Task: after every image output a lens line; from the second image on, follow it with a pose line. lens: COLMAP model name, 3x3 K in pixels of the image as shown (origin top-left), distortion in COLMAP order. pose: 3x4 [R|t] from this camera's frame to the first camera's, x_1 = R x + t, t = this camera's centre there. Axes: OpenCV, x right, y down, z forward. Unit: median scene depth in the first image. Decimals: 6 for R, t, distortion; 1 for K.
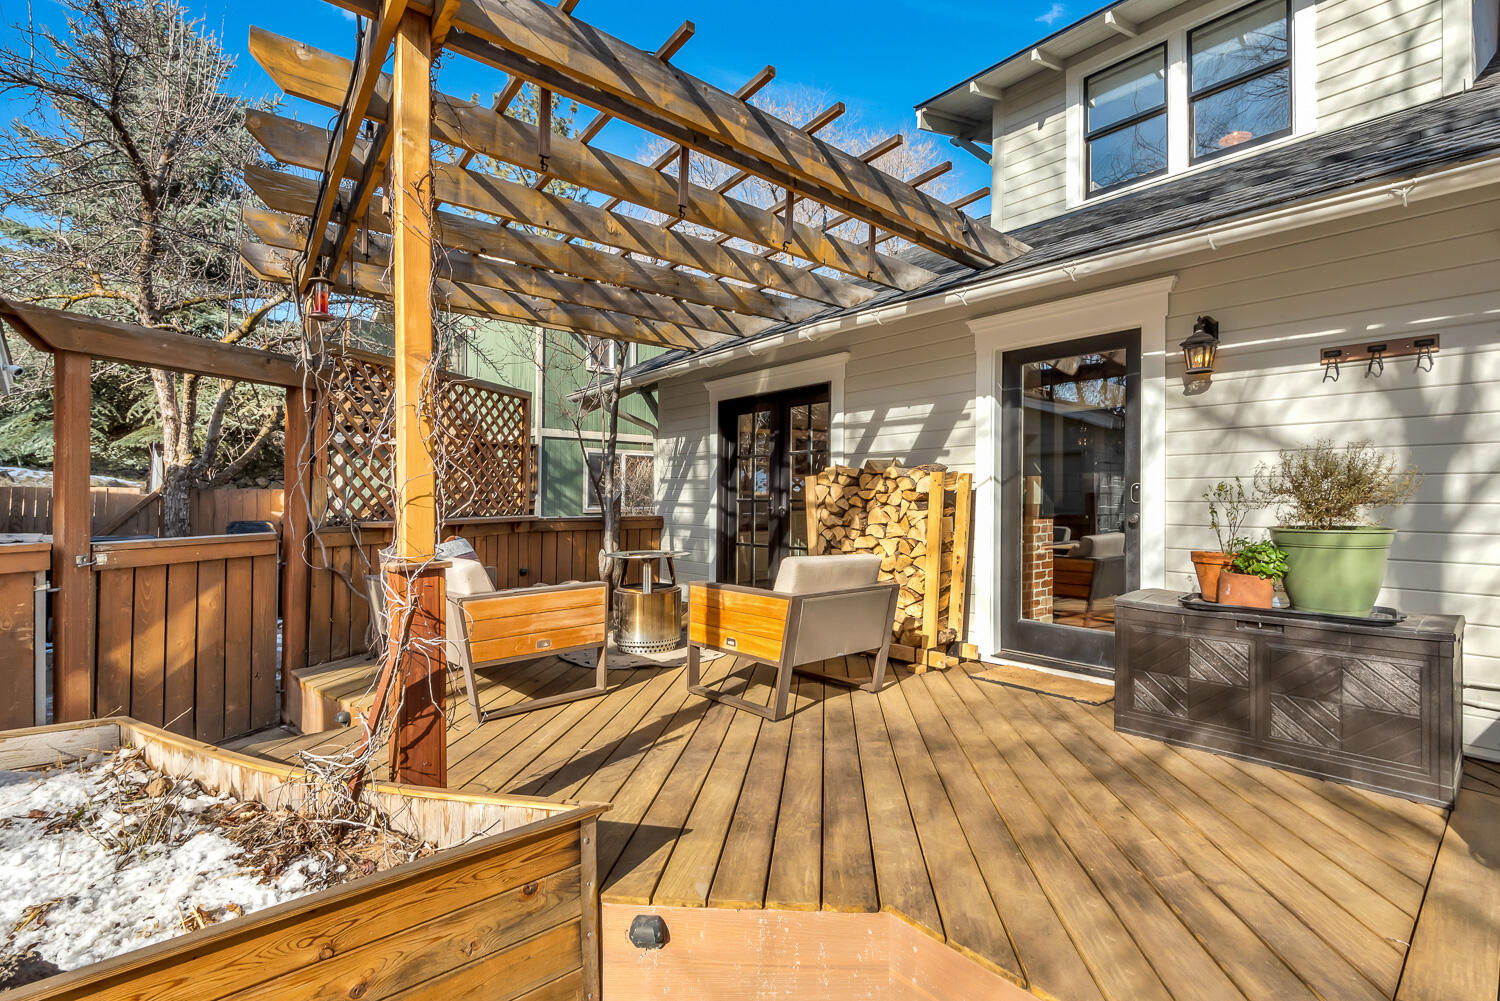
lens RADIAL K [[686.0, 0, 751.0], [0, 686.0, 490.3], [0, 0, 1]] dist [0.004258, -0.003716]
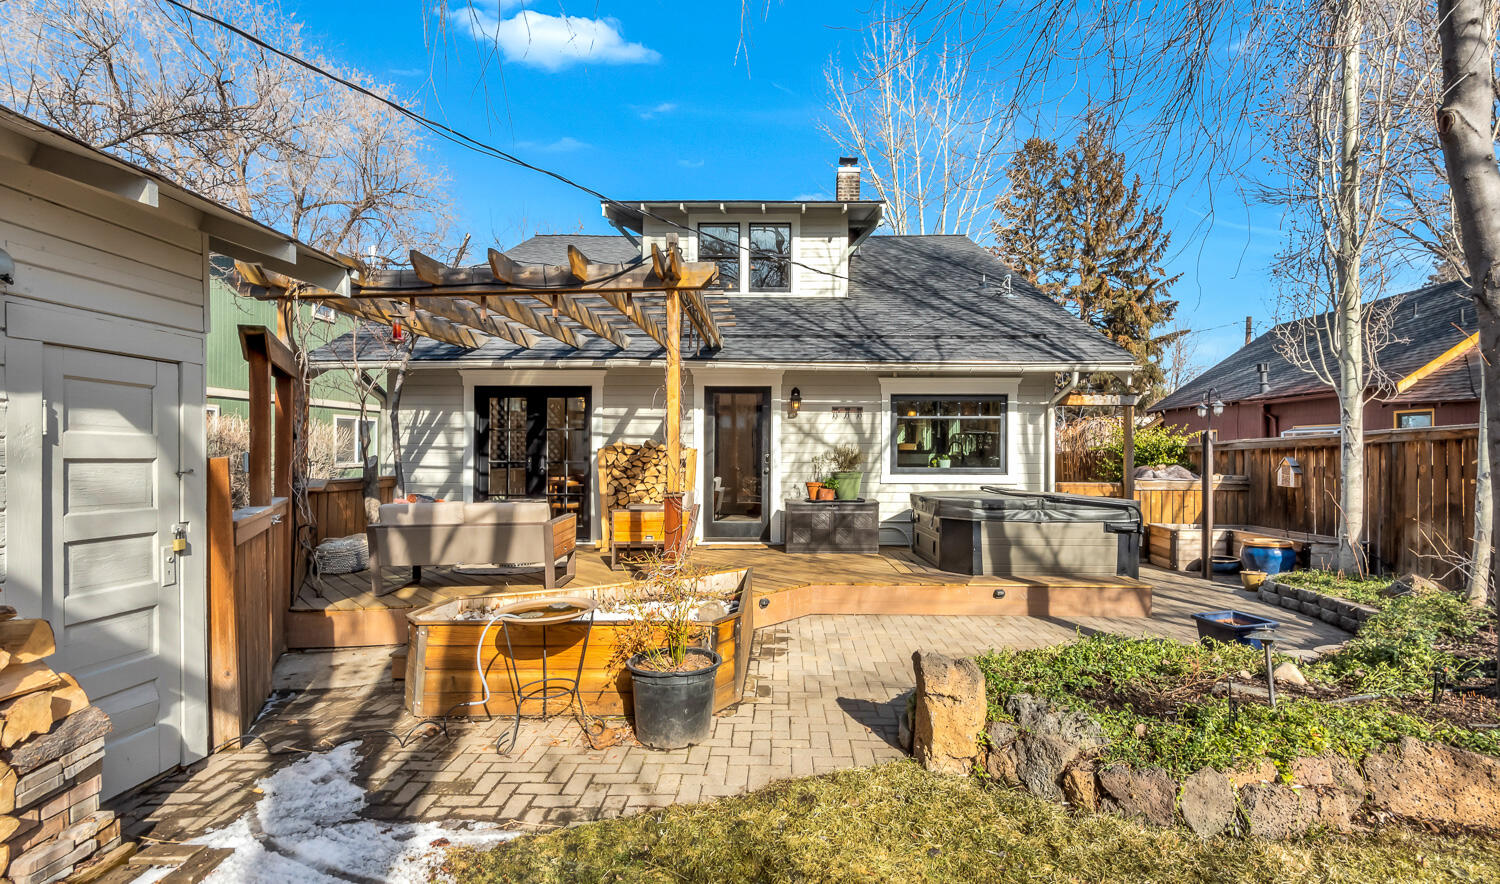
lens RADIAL K [[669.8, 0, 786.1], [0, 669.8, 437.4], [0, 0, 1]] dist [0.018645, -0.009252]
pose [[0.651664, 0.014065, 0.758378, -0.917886], [-0.010373, 0.999900, -0.009632, -0.039228], [-0.758437, -0.001590, 0.651744, -0.415688]]
